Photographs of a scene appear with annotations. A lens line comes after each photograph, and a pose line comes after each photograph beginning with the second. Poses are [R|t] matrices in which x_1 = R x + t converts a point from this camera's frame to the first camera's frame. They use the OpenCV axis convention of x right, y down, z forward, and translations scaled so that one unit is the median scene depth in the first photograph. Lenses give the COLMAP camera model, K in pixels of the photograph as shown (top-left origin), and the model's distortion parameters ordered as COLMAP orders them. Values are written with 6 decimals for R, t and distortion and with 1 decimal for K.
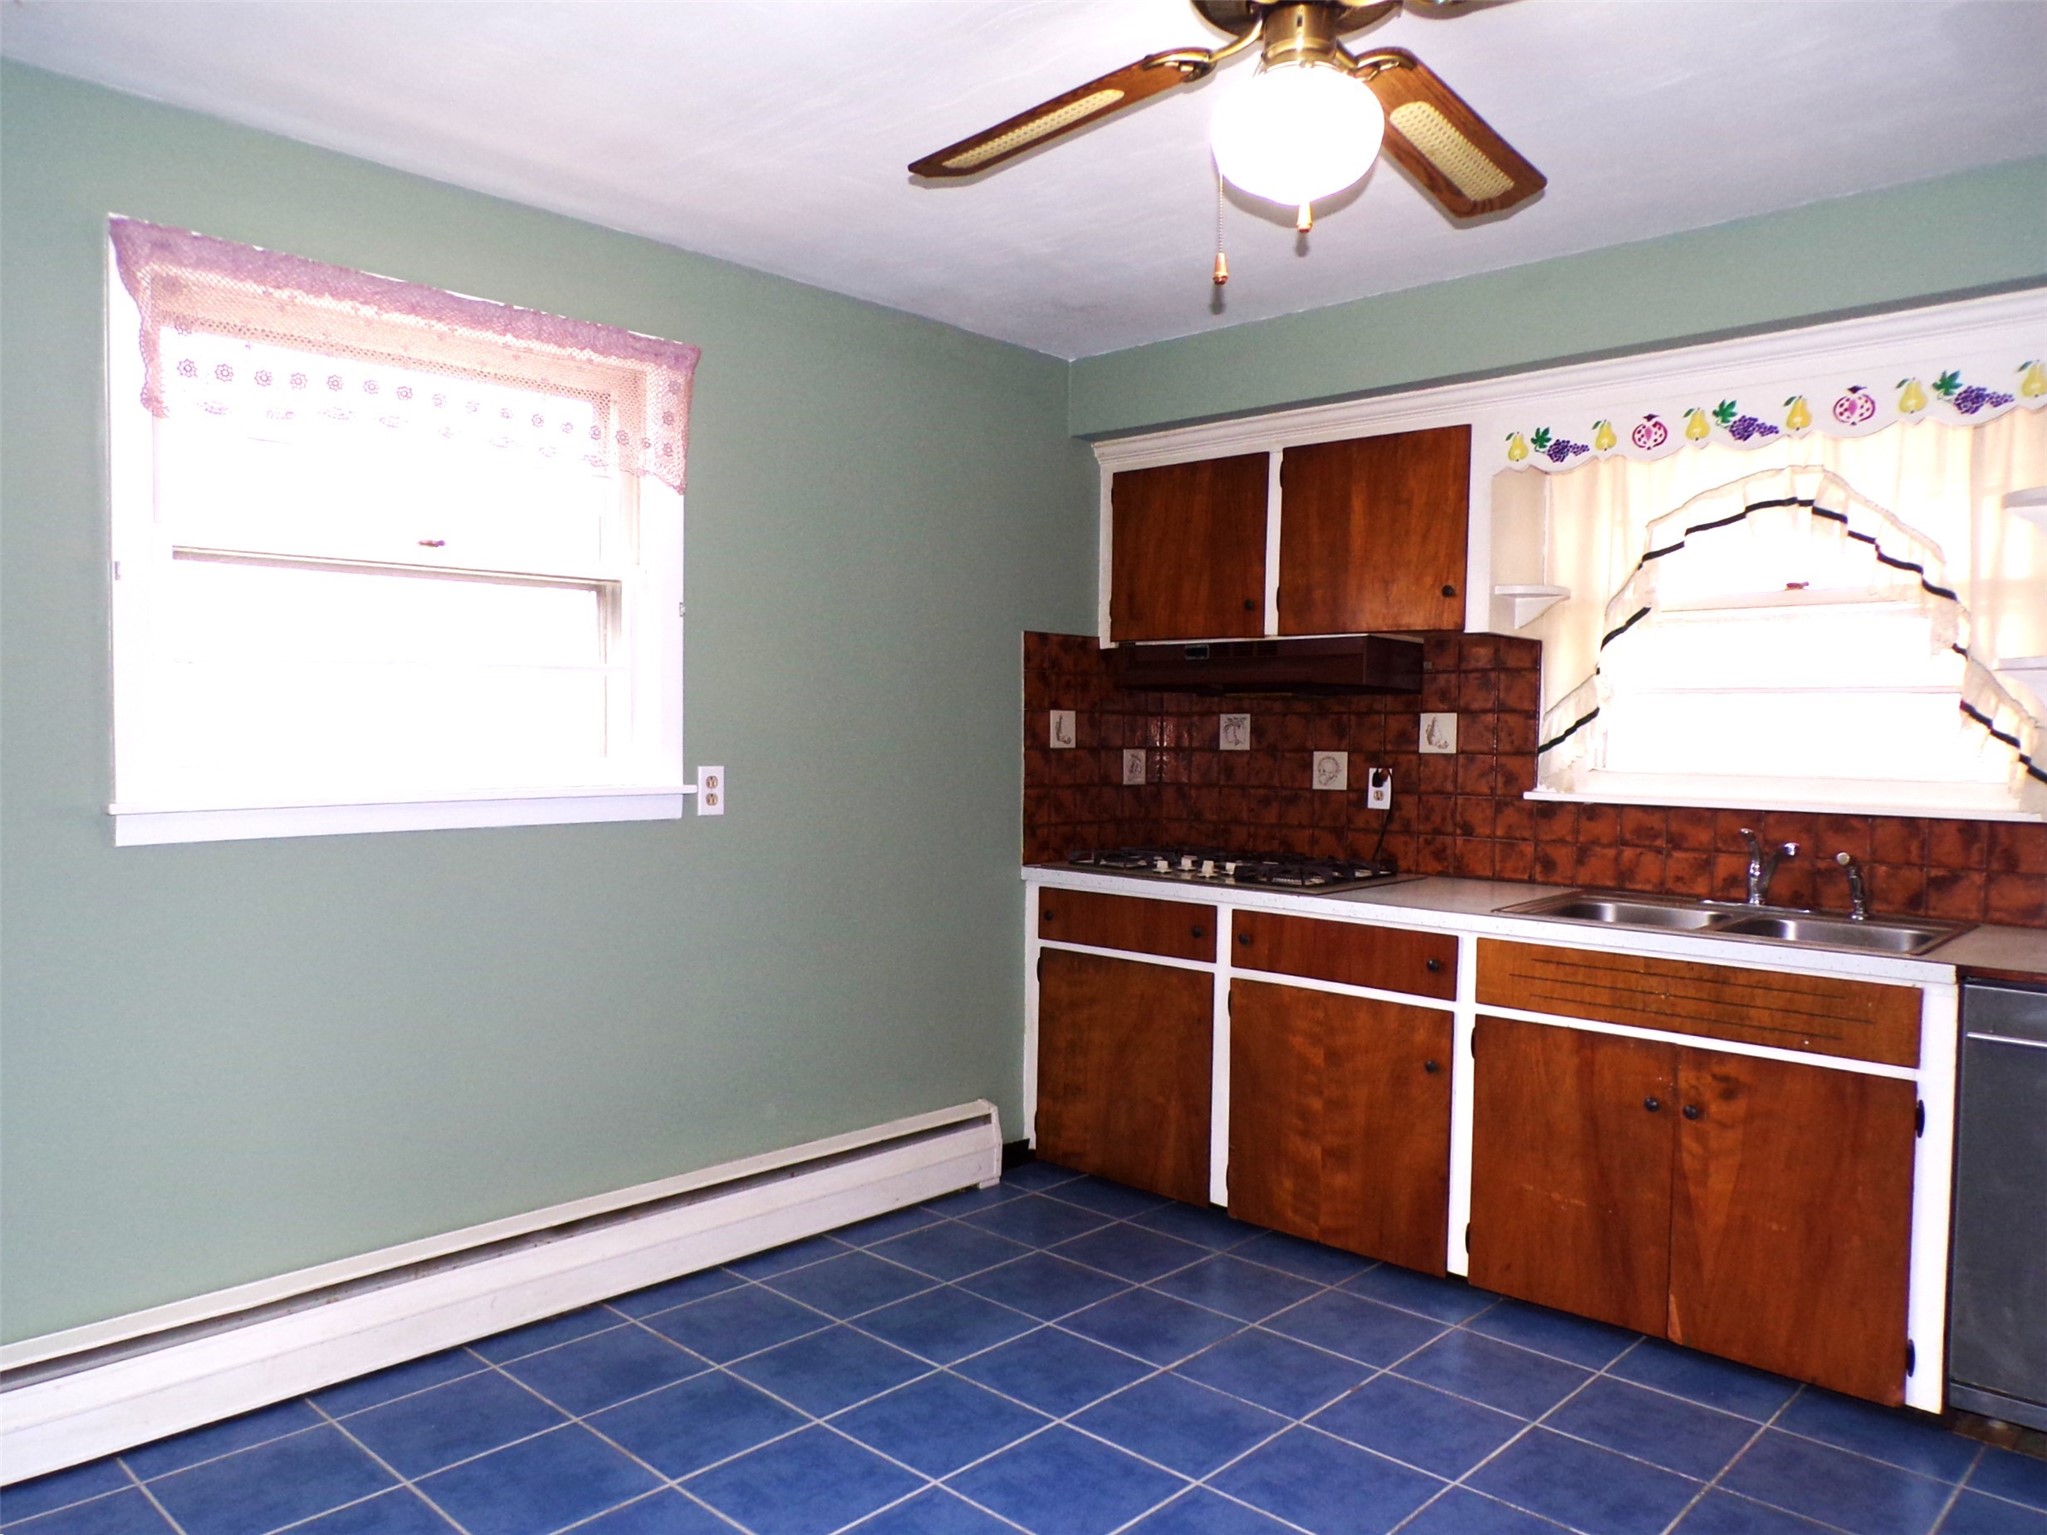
lens RADIAL K [[1451.3, 0, 1025.4], [0, 1451.3, 777.8], [0, 0, 1]] dist [0.001884, 0.001627]
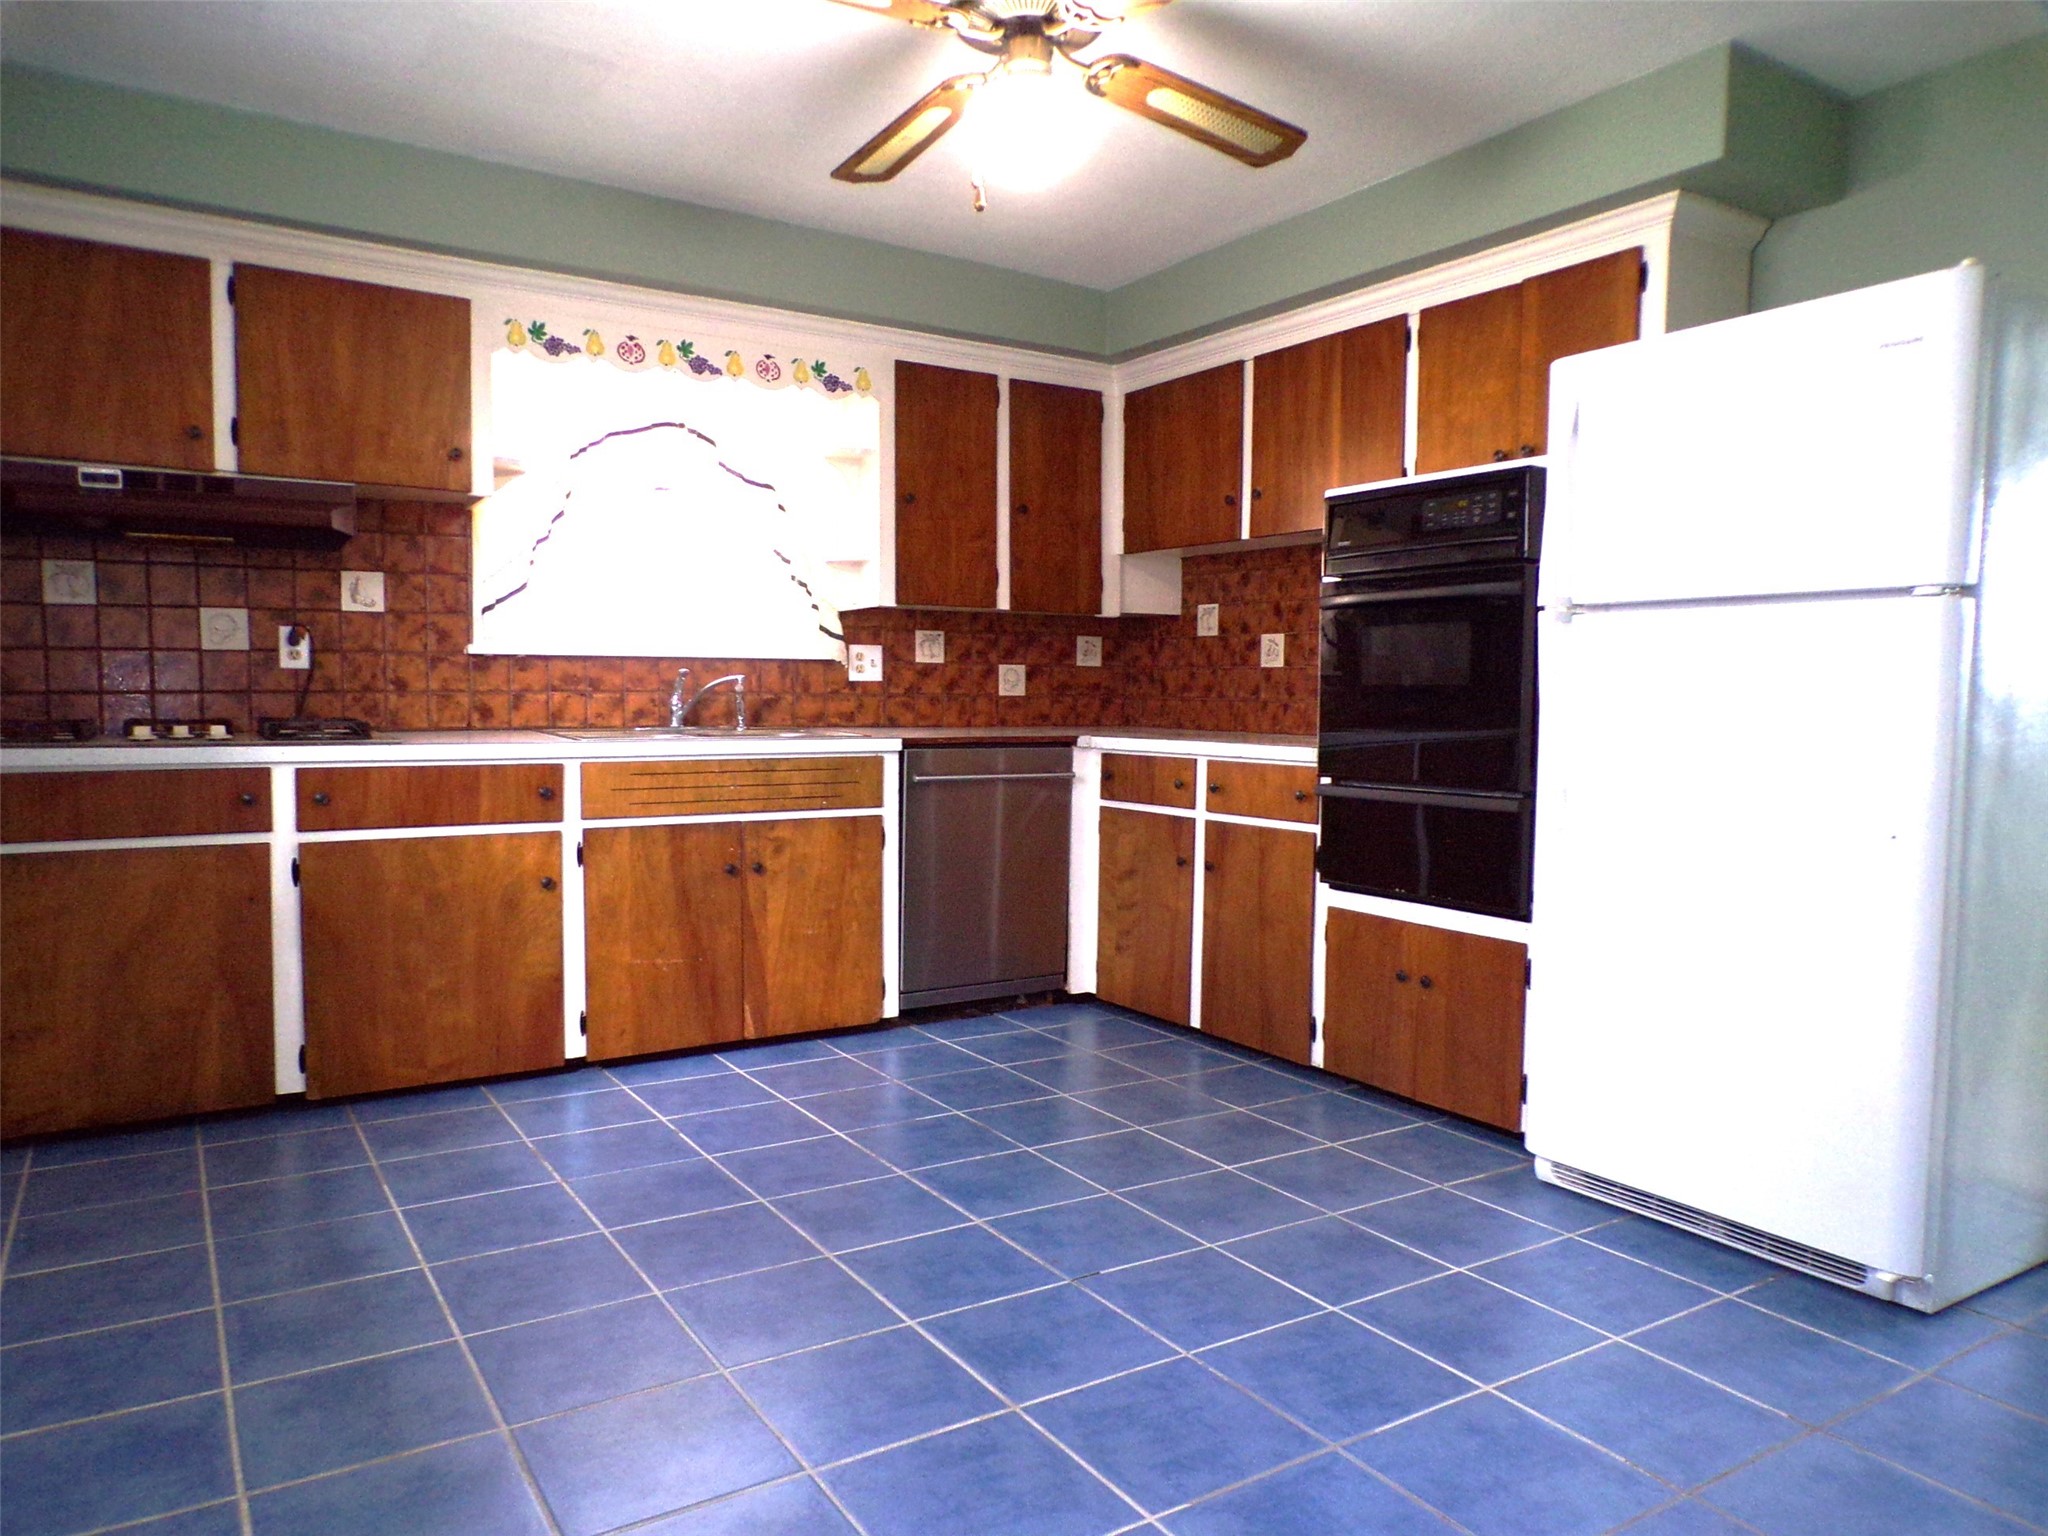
lens RADIAL K [[1386.9, 0, 1017.8], [0, 1386.9, 773.8], [0, 0, 1]] dist [-0.018815, 0.002948]
pose [[0.254453, -0.073720, 0.964271, -0.577807], [0.027608, 0.997238, 0.068955, 0.045601], [-0.966691, 0.009075, 0.255786, 0.334418]]
